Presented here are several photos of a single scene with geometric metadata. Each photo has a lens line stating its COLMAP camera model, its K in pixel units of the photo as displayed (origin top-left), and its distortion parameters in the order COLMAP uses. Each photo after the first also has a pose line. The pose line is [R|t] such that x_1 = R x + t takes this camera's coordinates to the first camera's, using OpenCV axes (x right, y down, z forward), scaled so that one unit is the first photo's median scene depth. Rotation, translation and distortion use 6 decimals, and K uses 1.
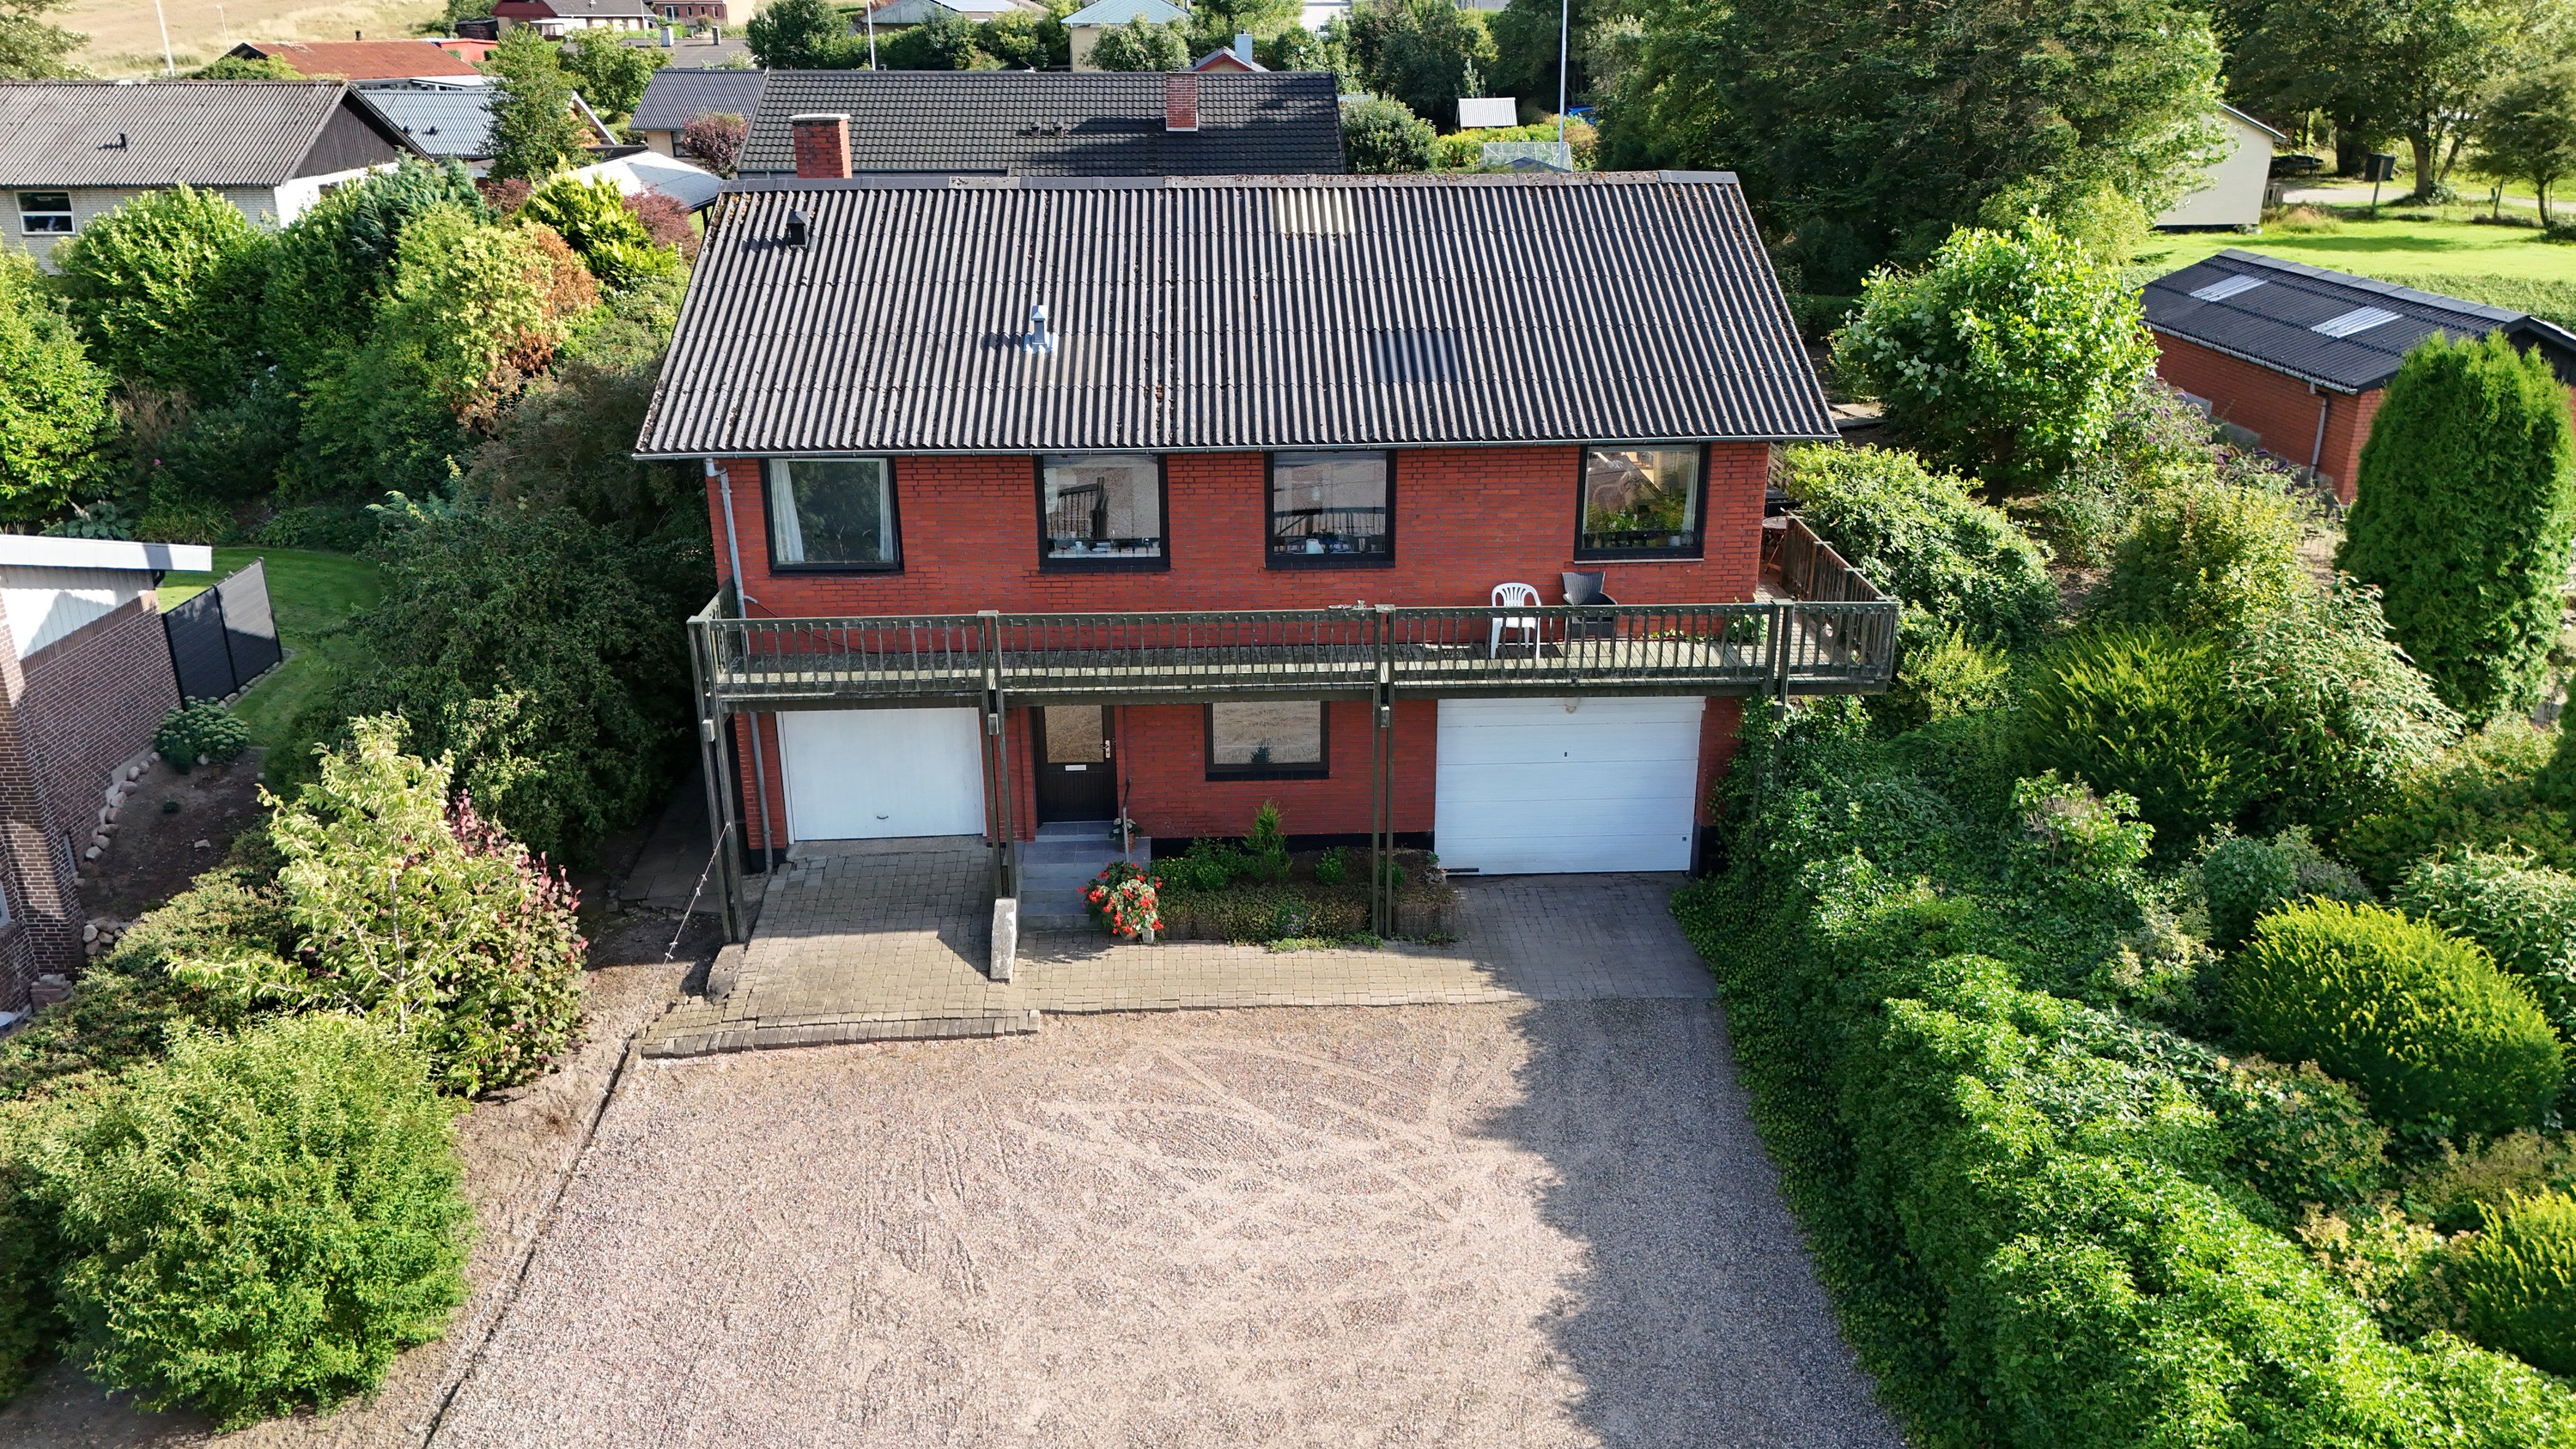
lens RADIAL K [[1909.1, 0, 1288.0], [0, 1909.1, 724.5], [0, 0, 1]] dist [0.118664, -0.166196]
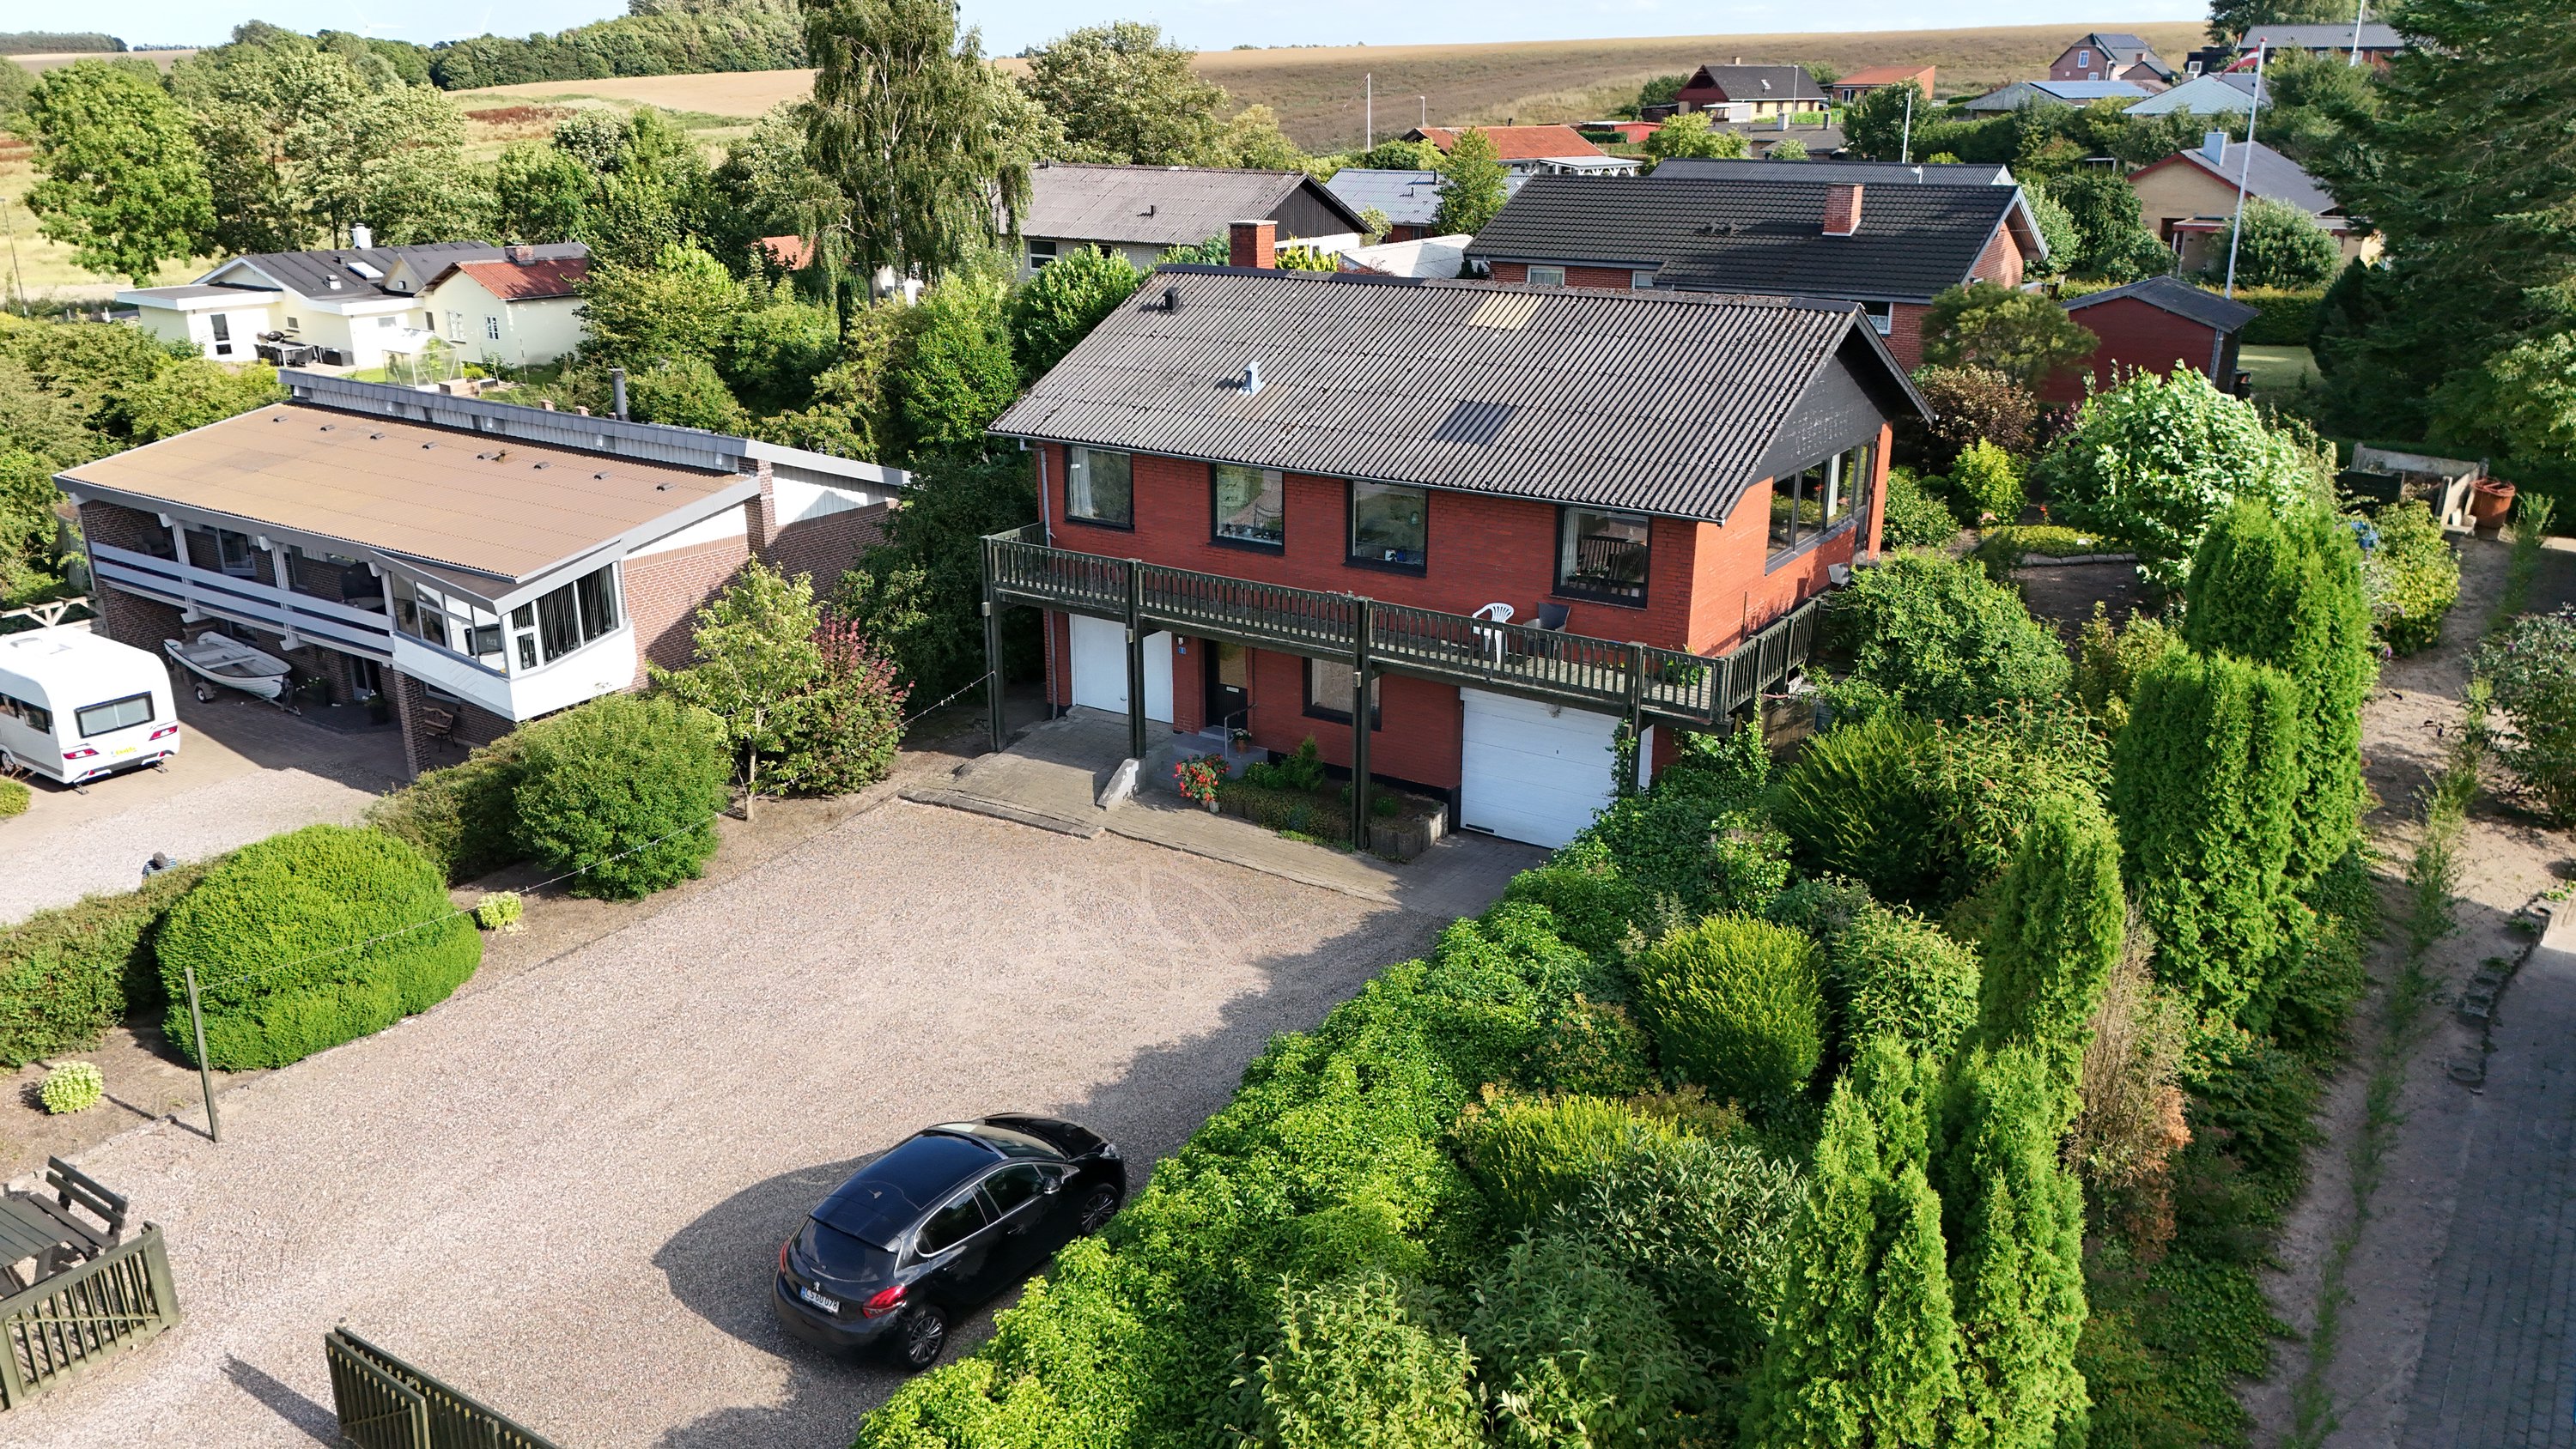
lens RADIAL K [[1909.1, 0, 1288.0], [0, 1909.1, 724.5], [0, 0, 1]] dist [0.118664, -0.166196]
pose [[0.814322, 0.190129, -0.548390, 0.725982], [-0.207881, 0.977685, 0.030278, -0.003121], [0.541909, 0.089344, 0.835674, -0.151432]]
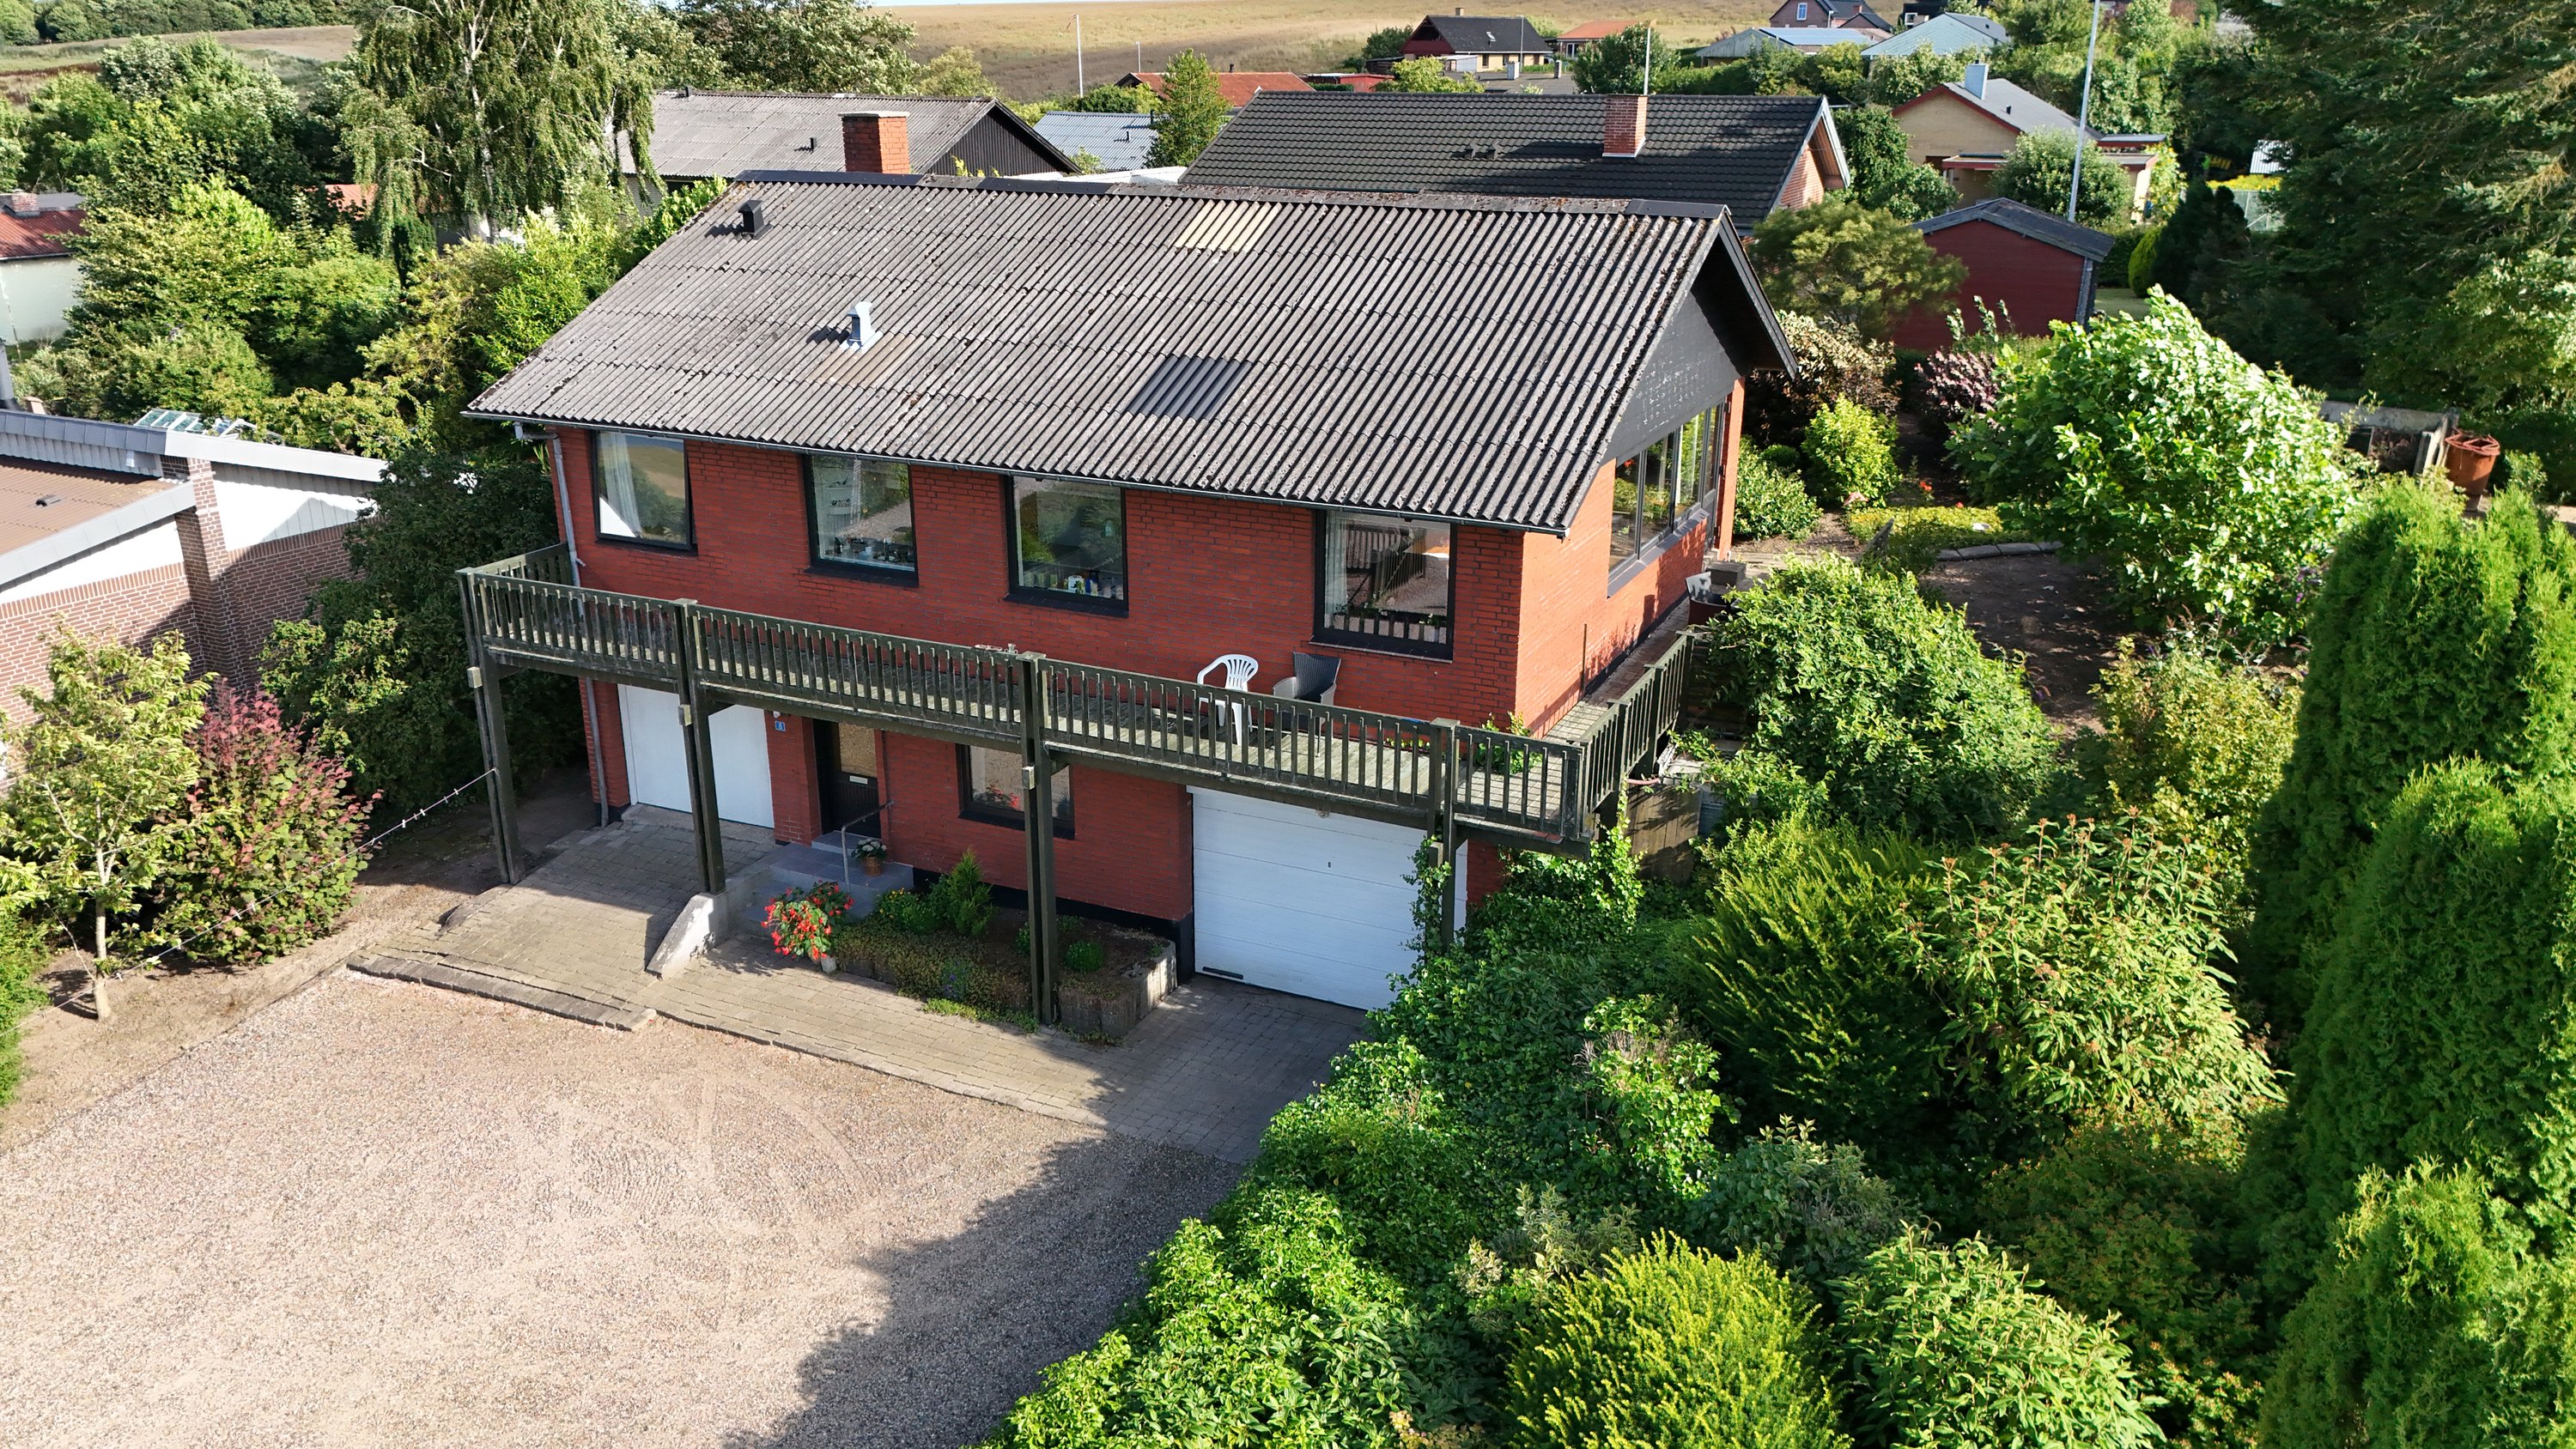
lens RADIAL K [[1905.6, 0, 1278.1], [0, 1905.6, 733.6], [0, 0, 1]] dist [0.070425, -0.051936]
pose [[0.883301, 0.164849, -0.438868, 0.519488], [-0.170349, 0.985010, 0.027135, -0.065733], [0.436763, 0.050792, 0.898142, 0.233811]]
